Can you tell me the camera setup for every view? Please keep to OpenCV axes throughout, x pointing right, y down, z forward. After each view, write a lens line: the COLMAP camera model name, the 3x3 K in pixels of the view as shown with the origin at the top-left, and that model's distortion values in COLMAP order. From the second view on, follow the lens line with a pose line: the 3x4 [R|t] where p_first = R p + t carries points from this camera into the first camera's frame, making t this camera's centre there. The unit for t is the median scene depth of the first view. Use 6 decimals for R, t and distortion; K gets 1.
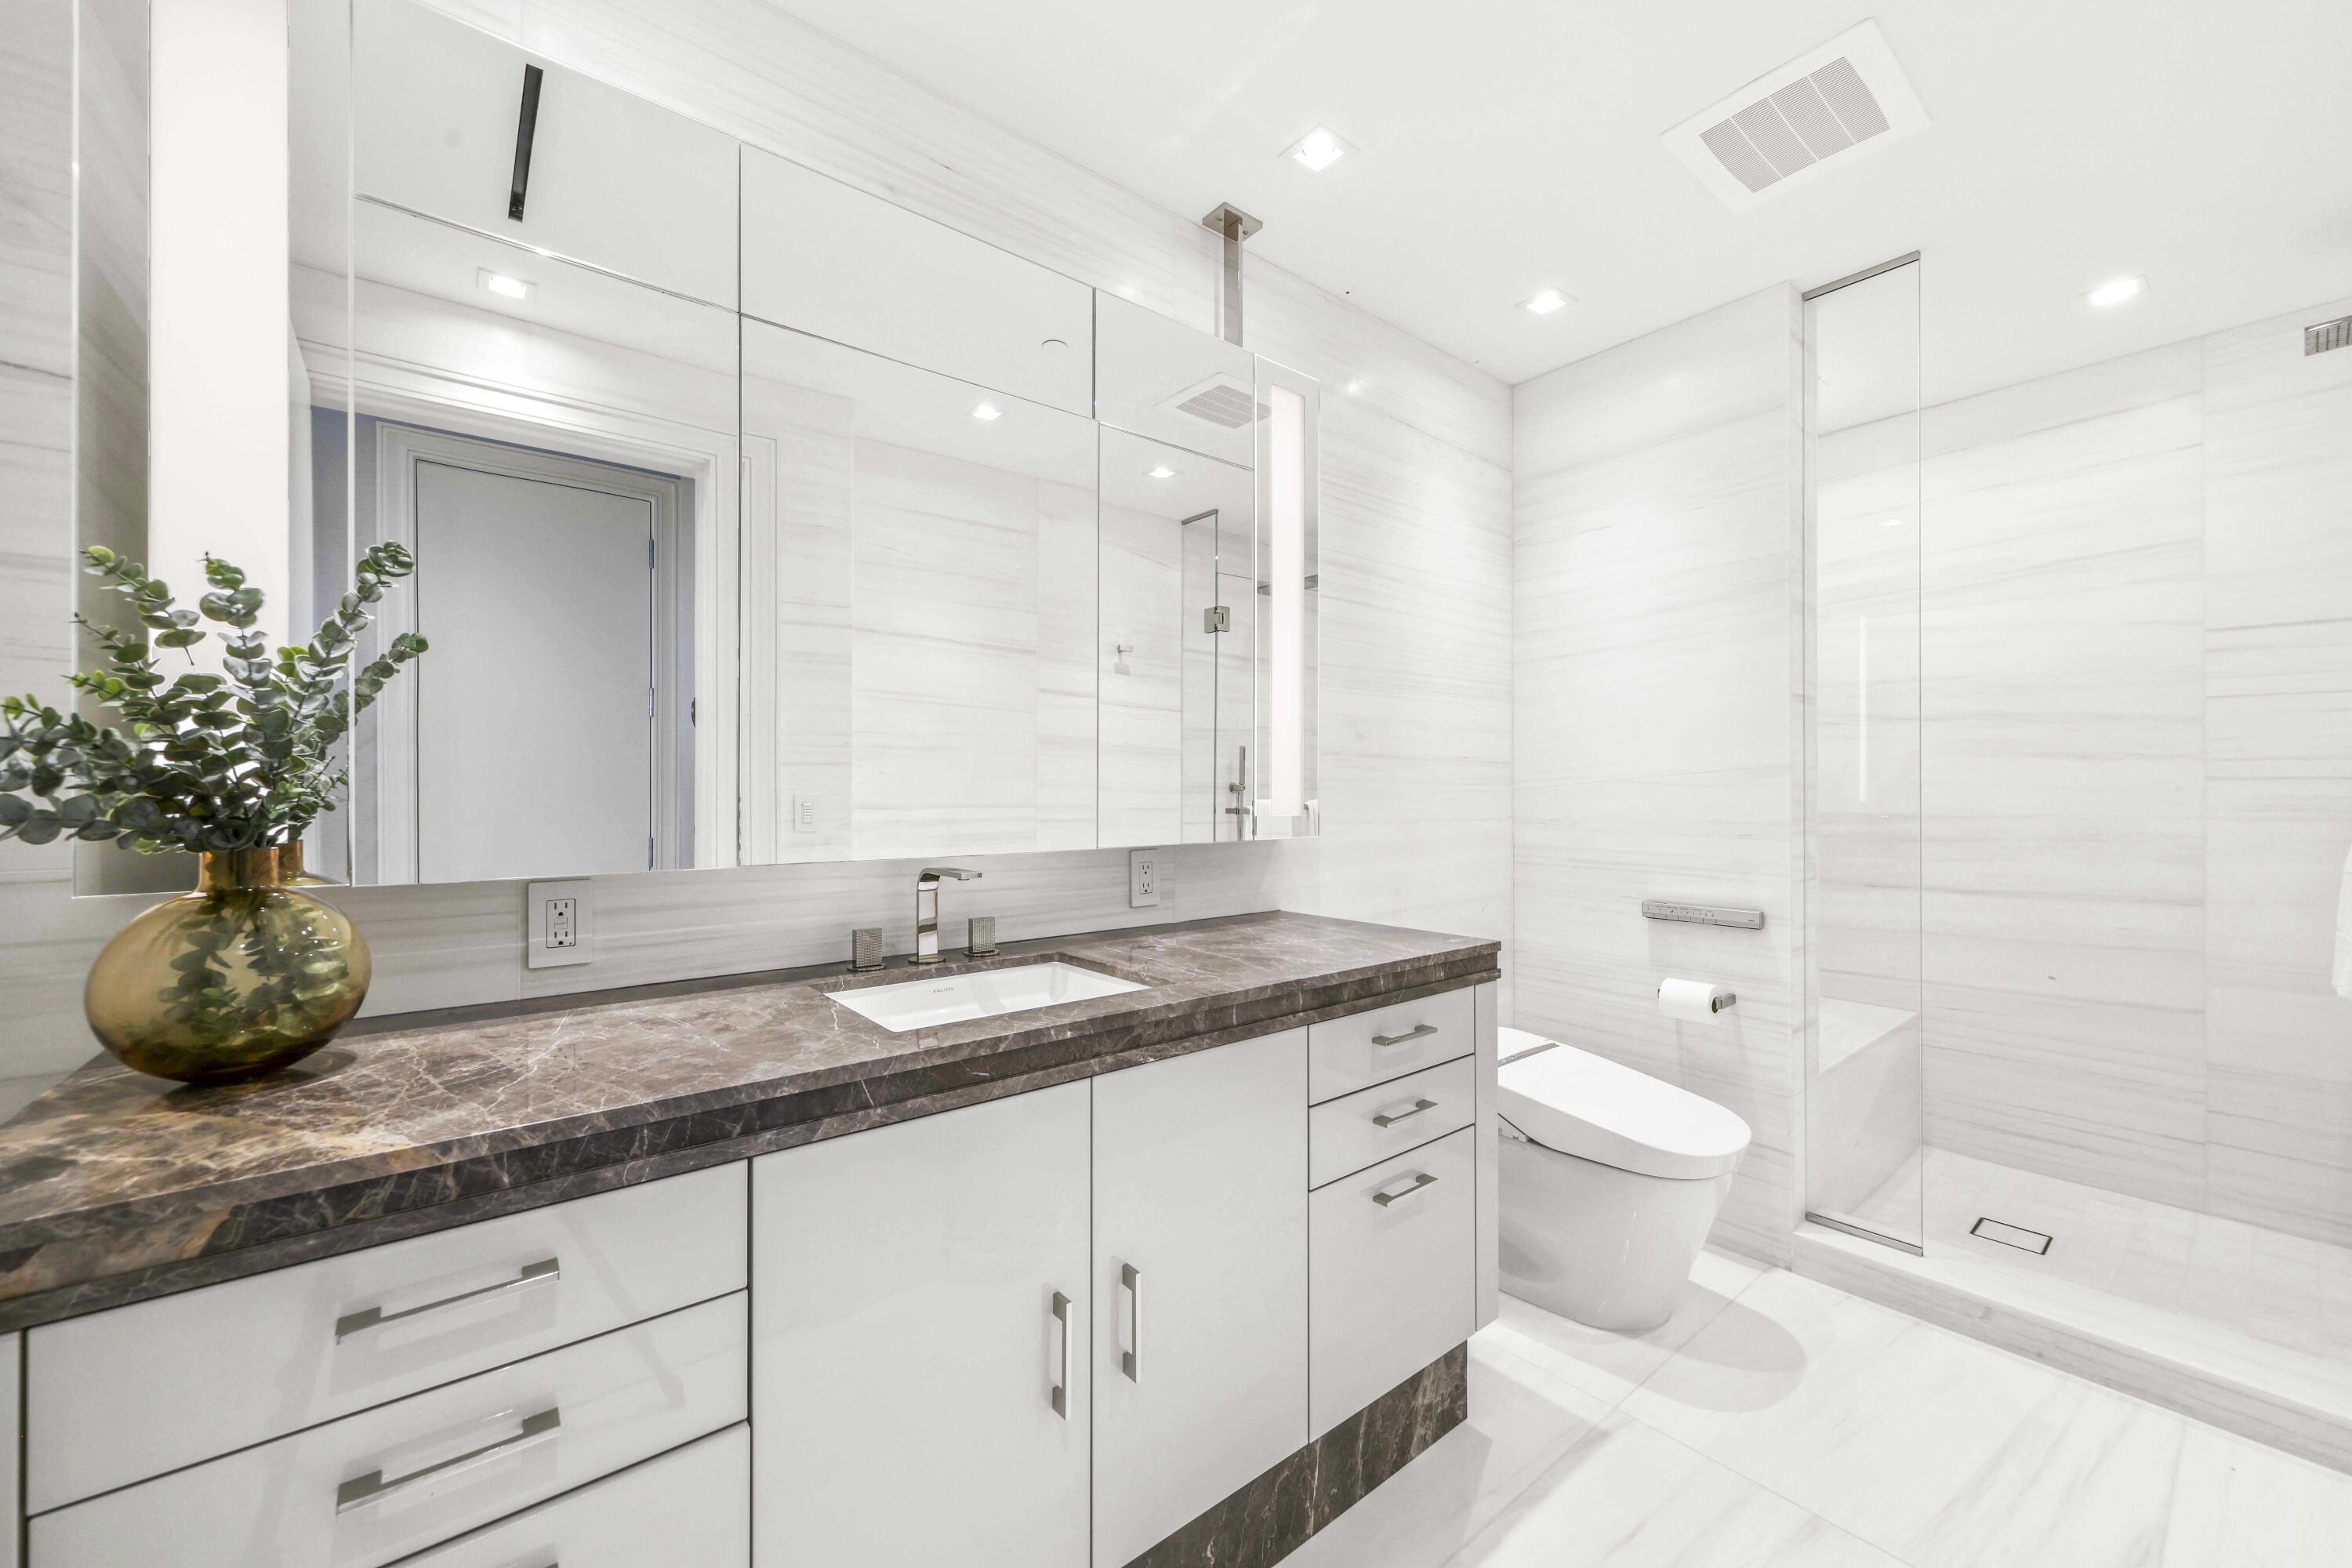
lens RADIAL K [[899.0, 0, 1173.7], [0, 899.0, 785.9], [0, 0, 1]] dist [0.000400, 0.000243]
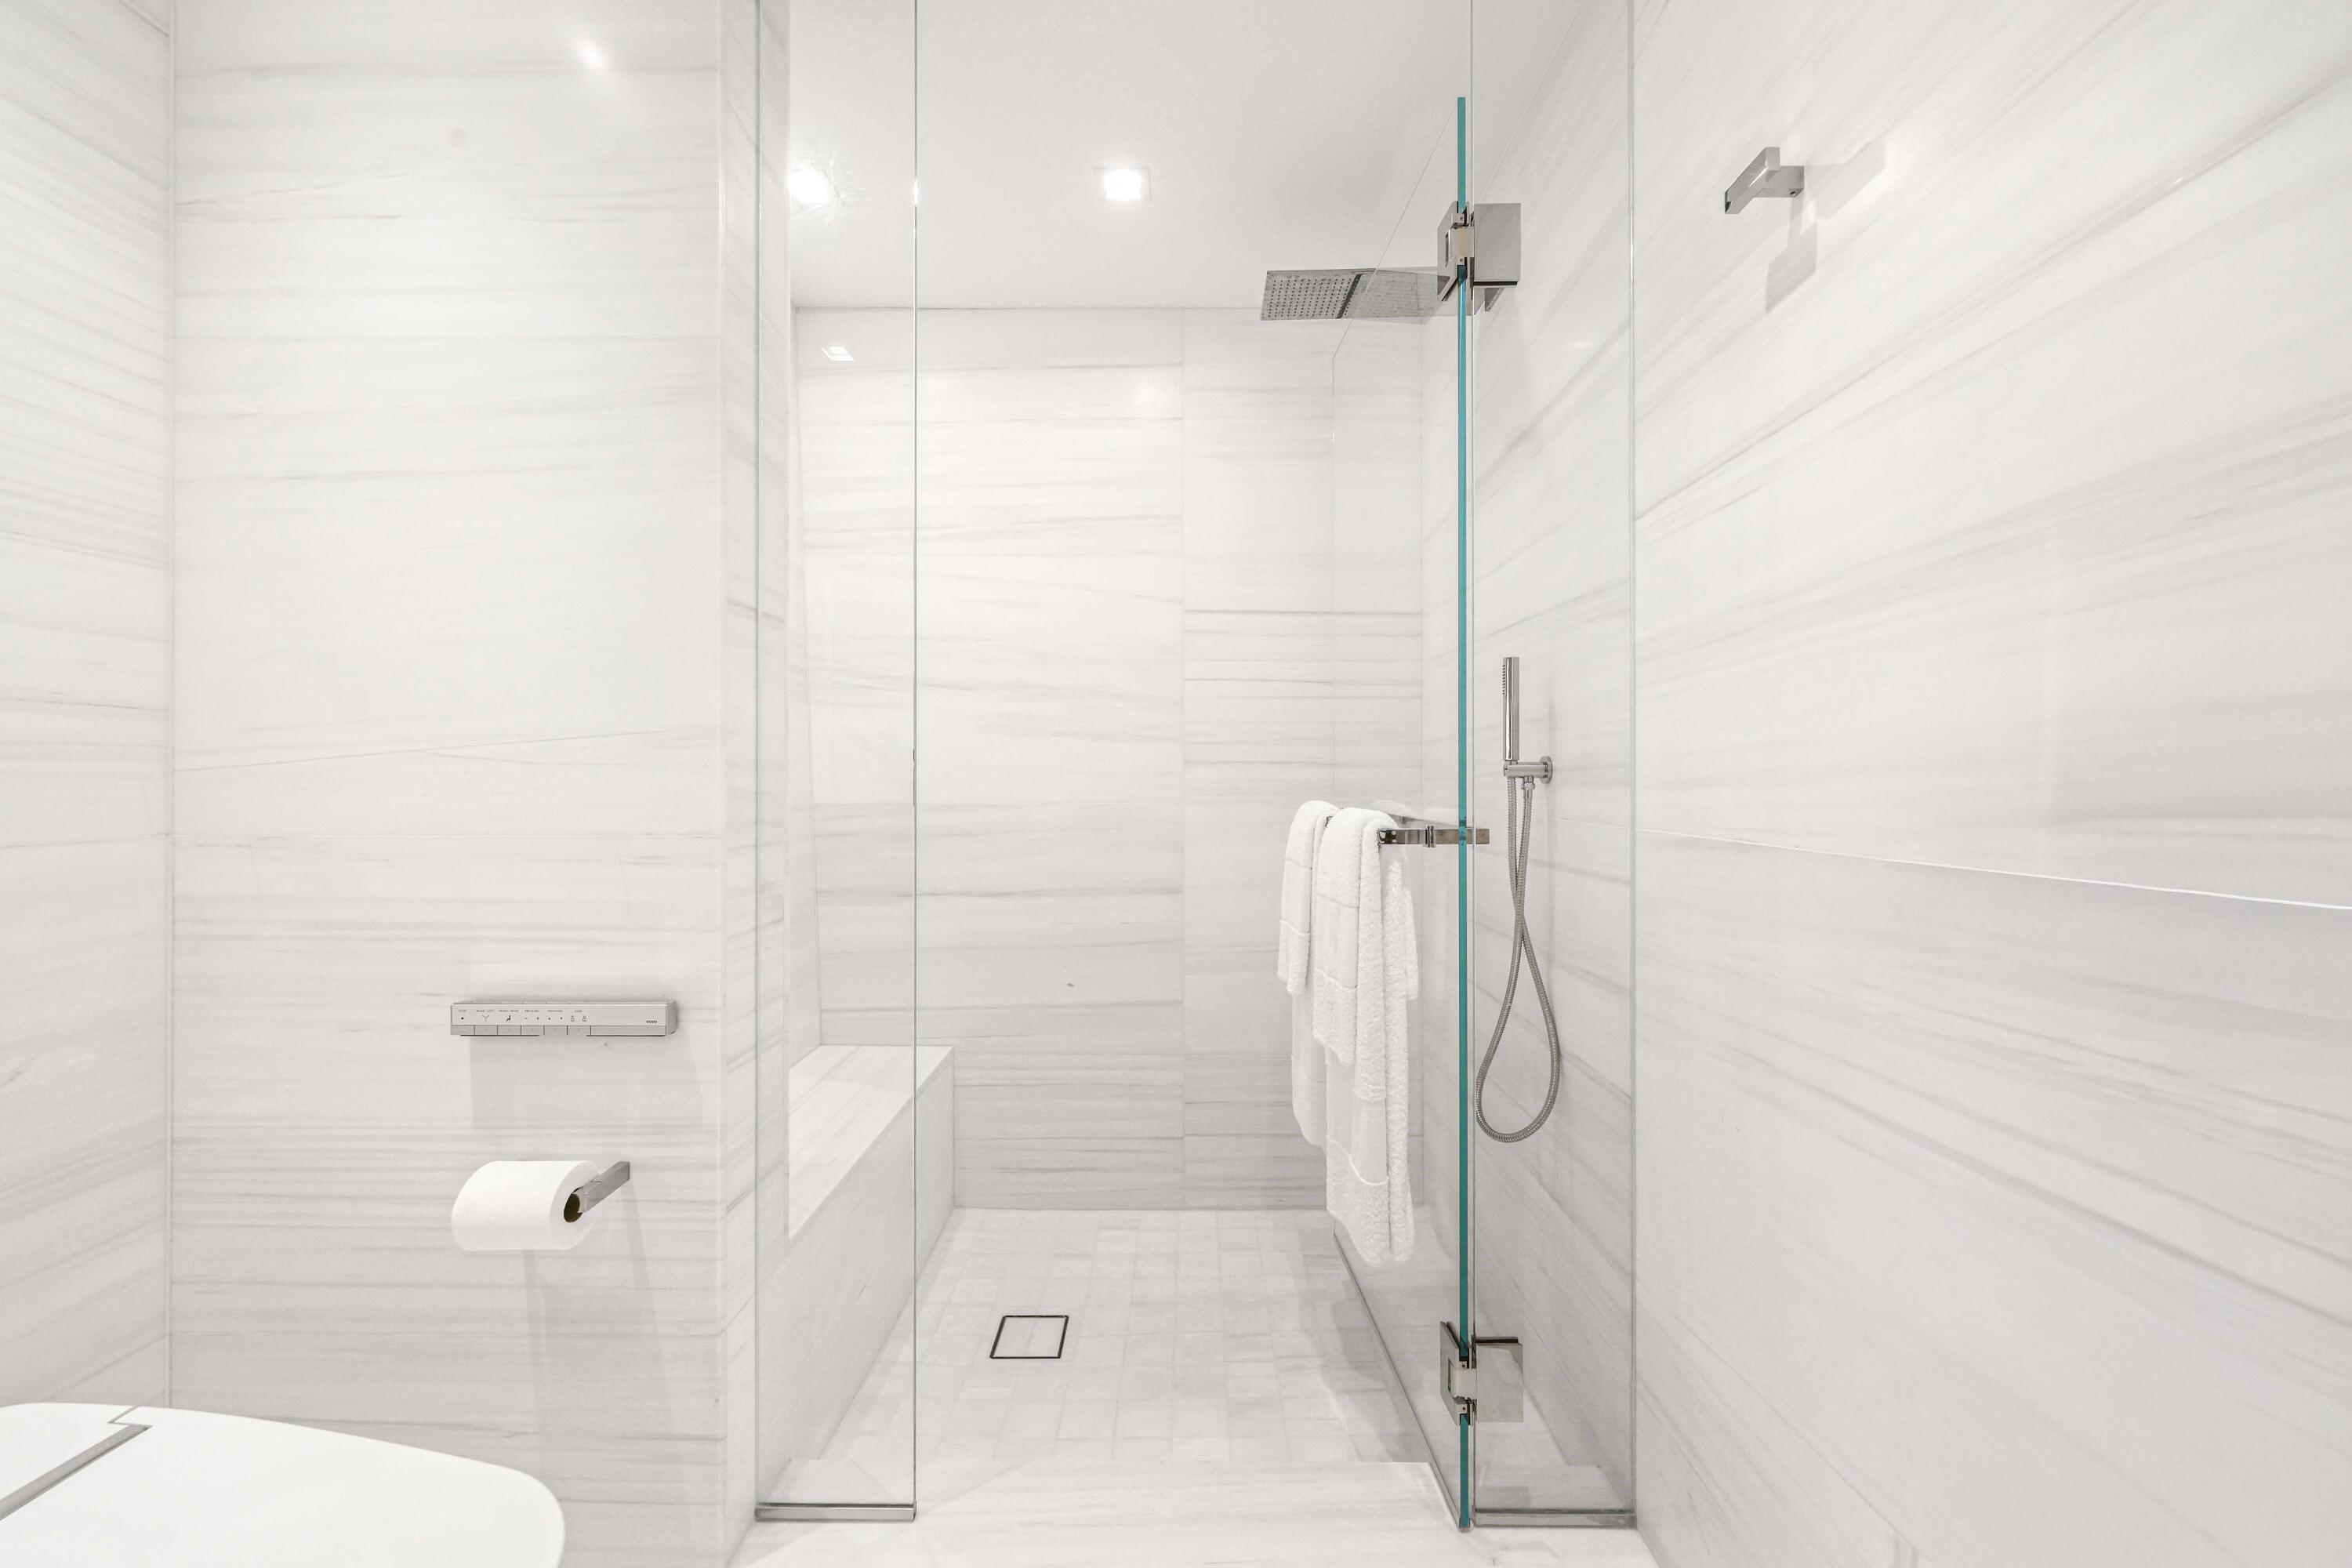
lens RADIAL K [[899.0, 0, 1175.3], [0, 899.0, 778.1], [0, 0, 1]] dist [0.000400, 0.000243]
pose [[0.635028, -0.000945, 0.772489, 0.391311], [-0.002808, 0.999990, 0.003532, 0.005078], [-0.772484, -0.004412, 0.635019, 0.391687]]
